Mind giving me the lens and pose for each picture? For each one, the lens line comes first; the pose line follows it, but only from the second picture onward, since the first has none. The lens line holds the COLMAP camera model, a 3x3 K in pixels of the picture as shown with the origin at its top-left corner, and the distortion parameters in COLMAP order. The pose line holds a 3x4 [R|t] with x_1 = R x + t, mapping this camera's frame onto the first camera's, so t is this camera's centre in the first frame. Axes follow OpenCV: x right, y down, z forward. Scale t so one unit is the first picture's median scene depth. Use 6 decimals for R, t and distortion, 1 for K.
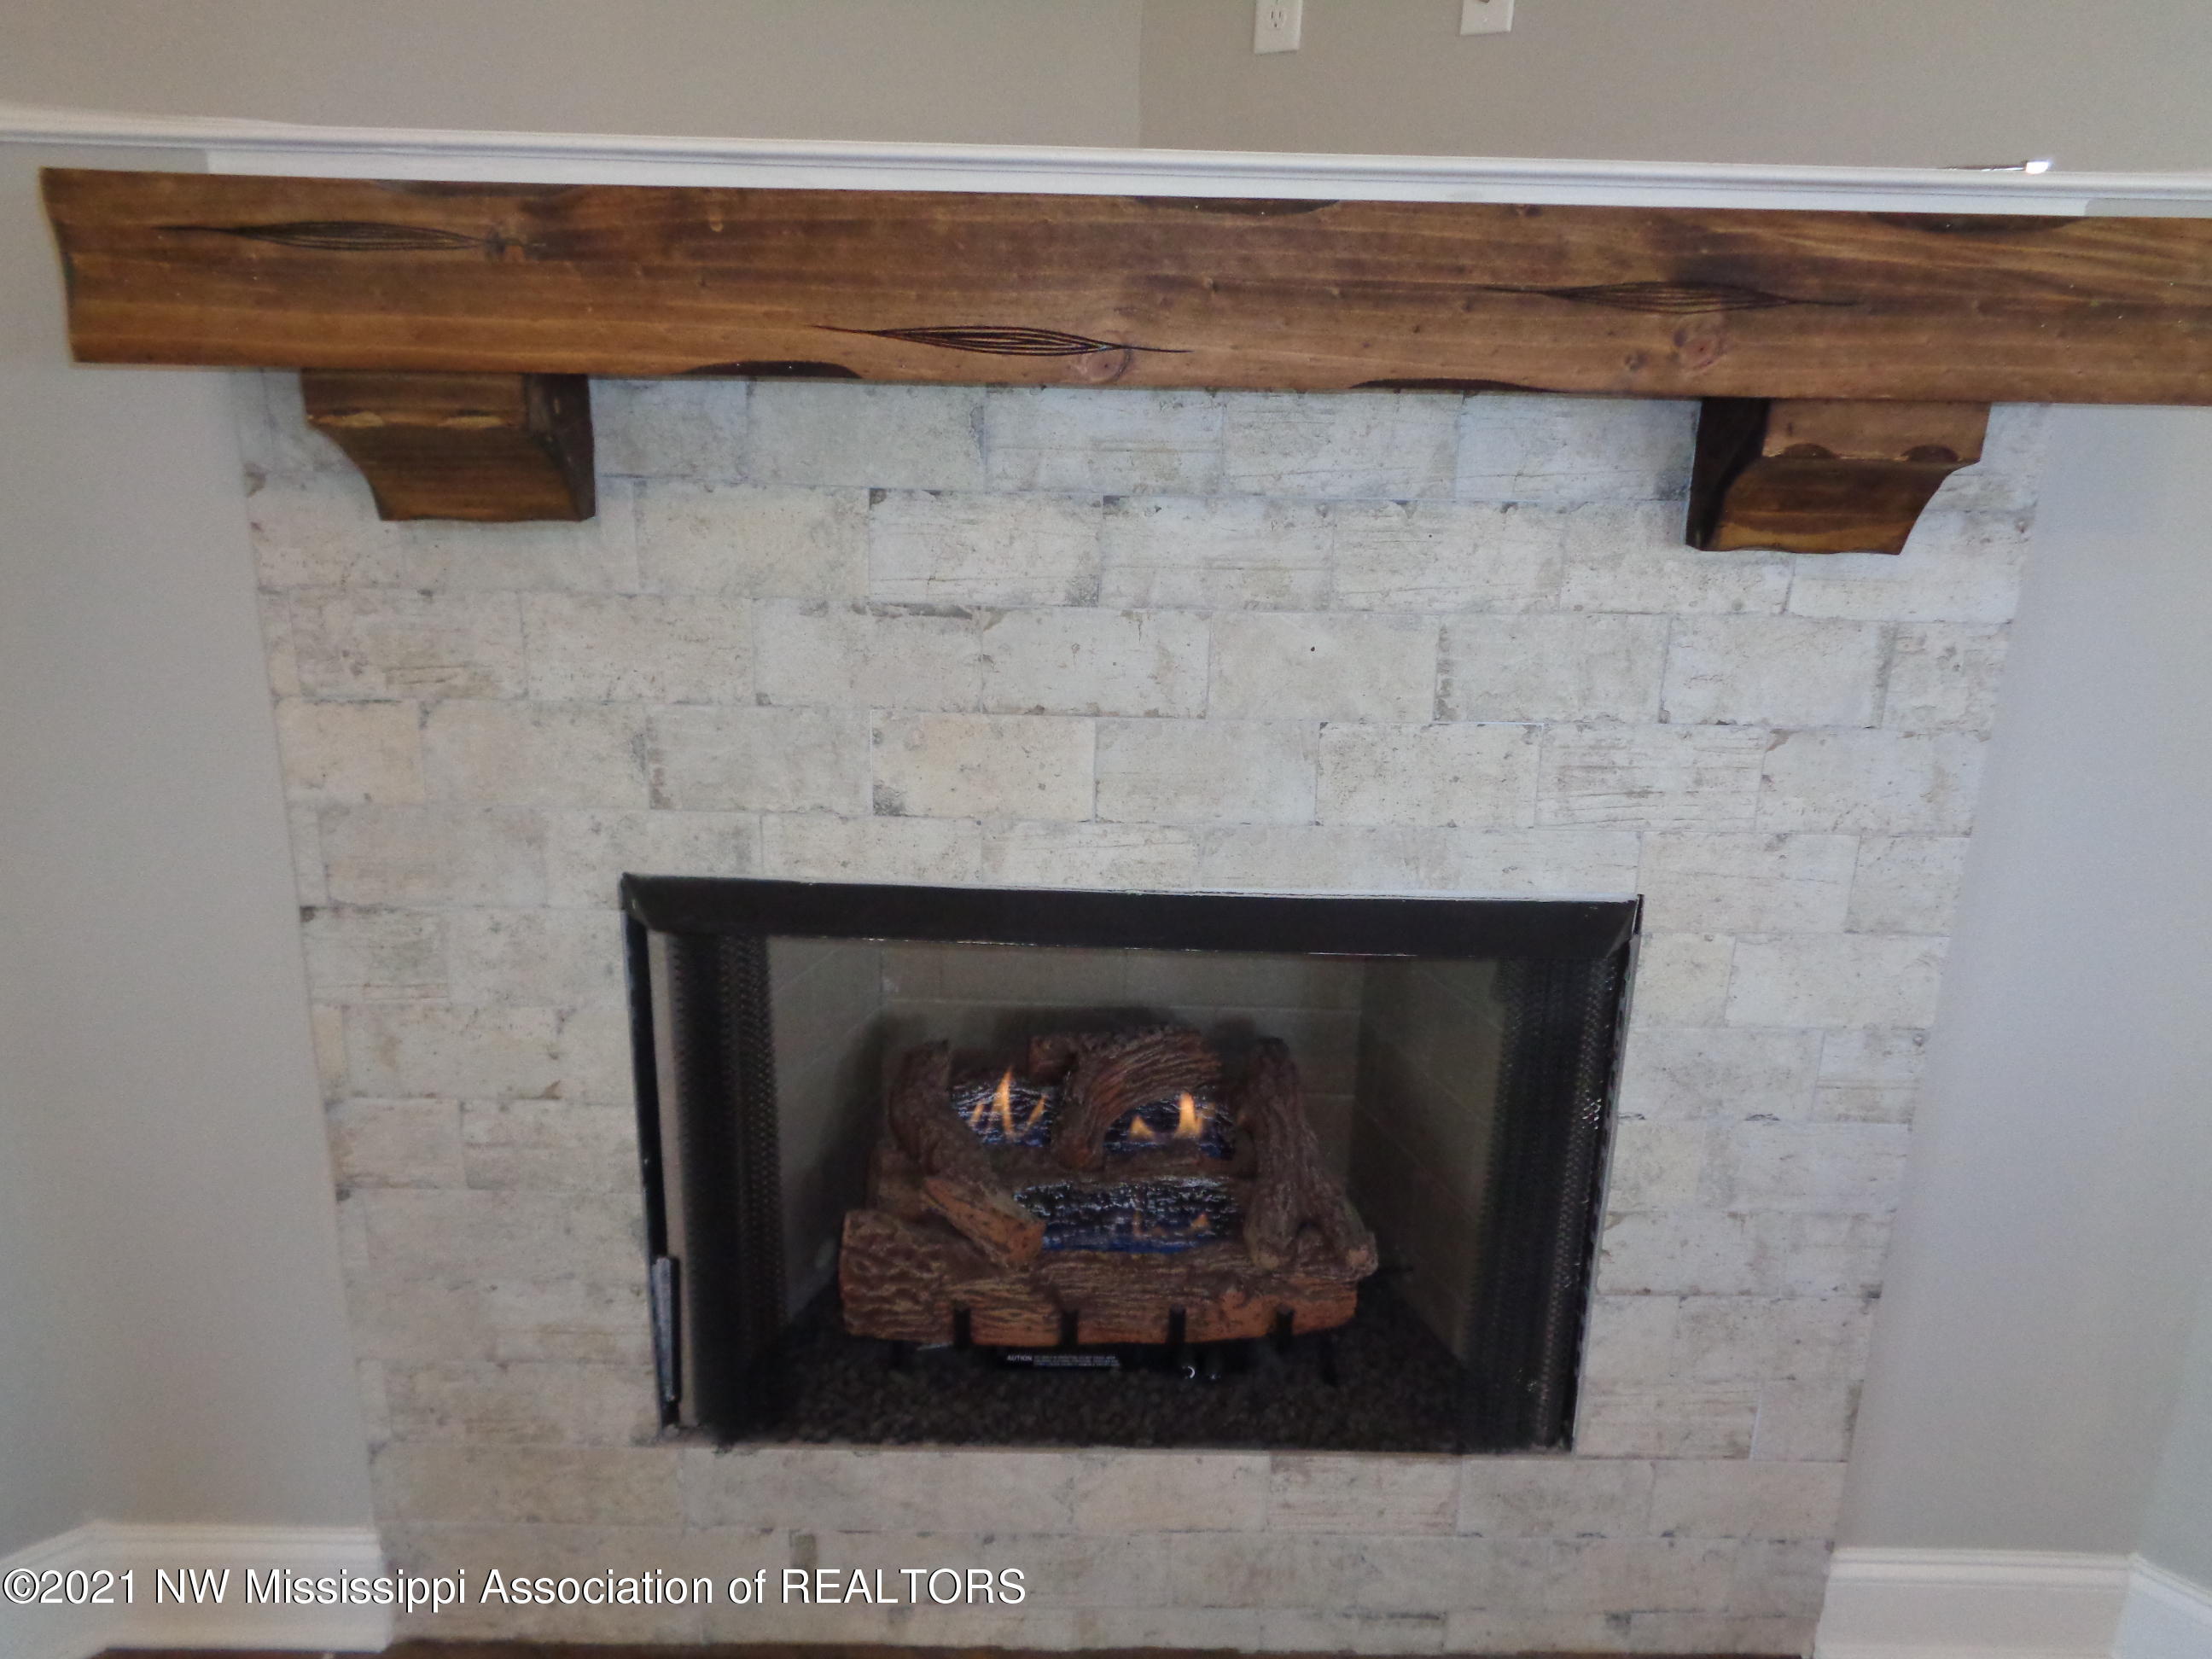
lens RADIAL K [[1665.2, 0, 1119.5], [0, 1665.2, 838.4], [0, 0, 1]] dist [0.004147, 0.002147]
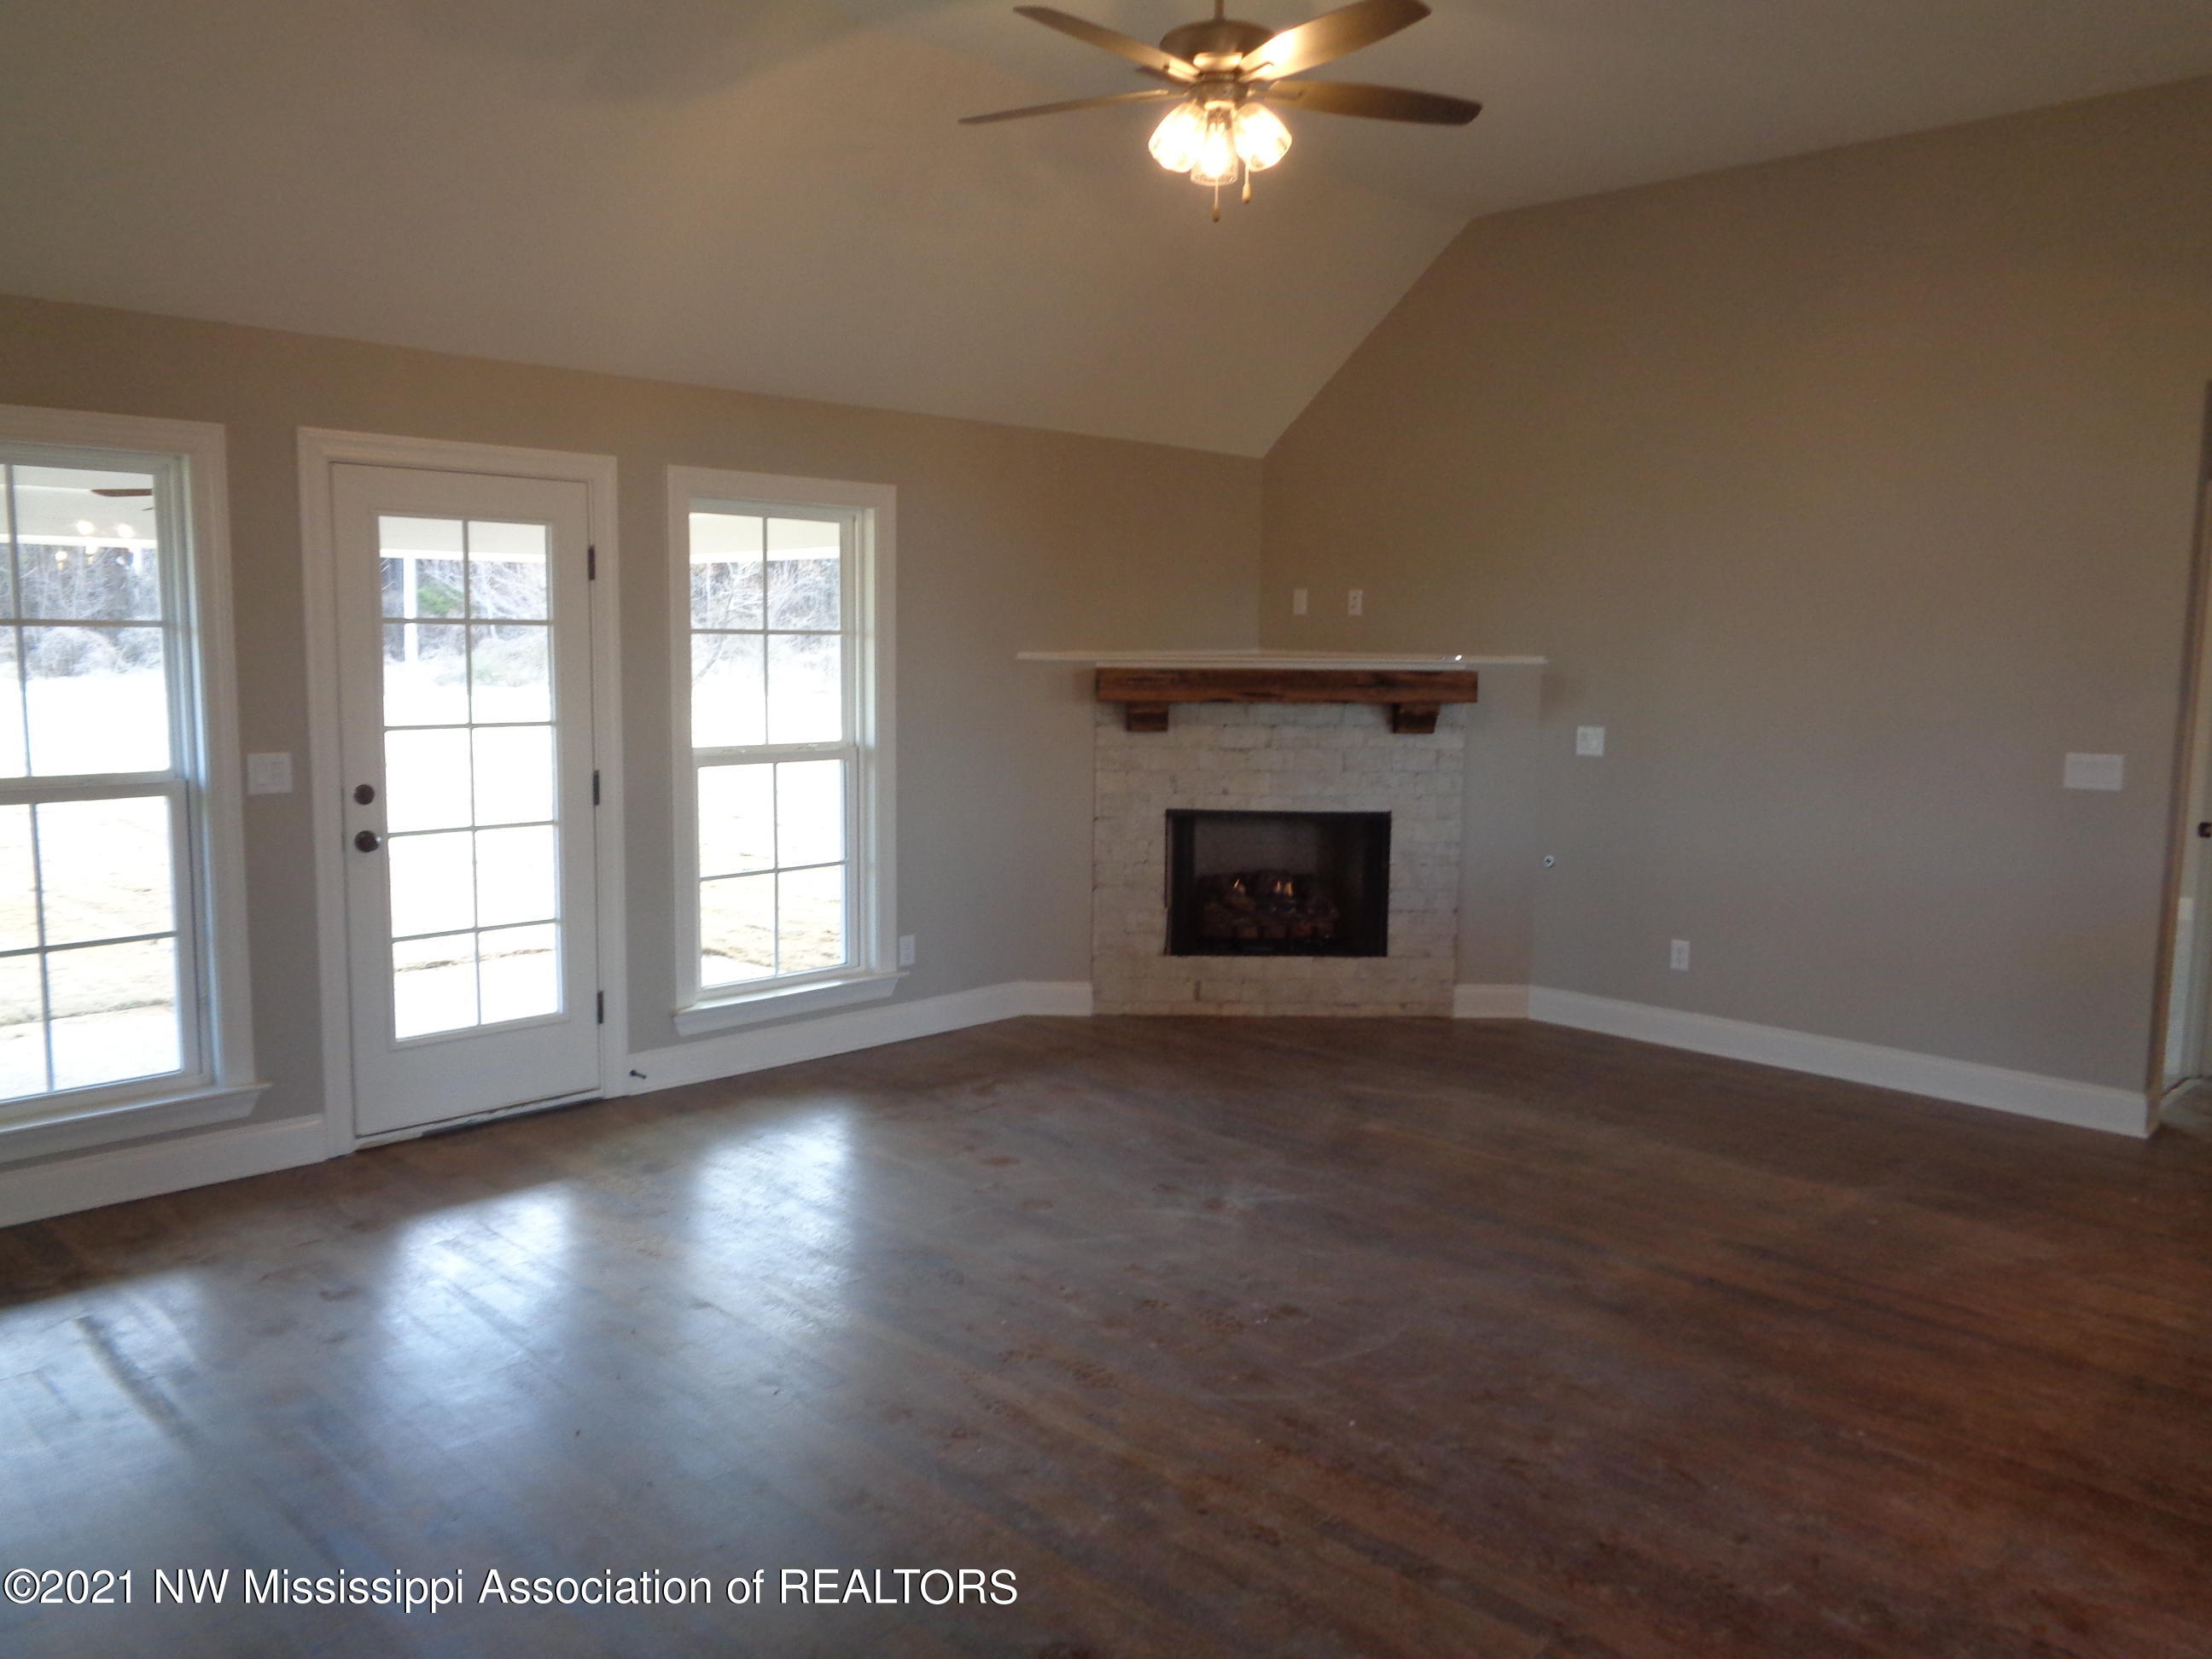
lens RADIAL K [[1665.2, 0, 1097.8], [0, 1665.2, 829.2], [0, 0, 1]] dist [0.004147, 0.002147]
pose [[0.999808, -0.015132, -0.012474, -0.435406], [0.012246, 0.978577, -0.205517, 1.023921], [0.015317, 0.205324, 0.978574, -3.497386]]
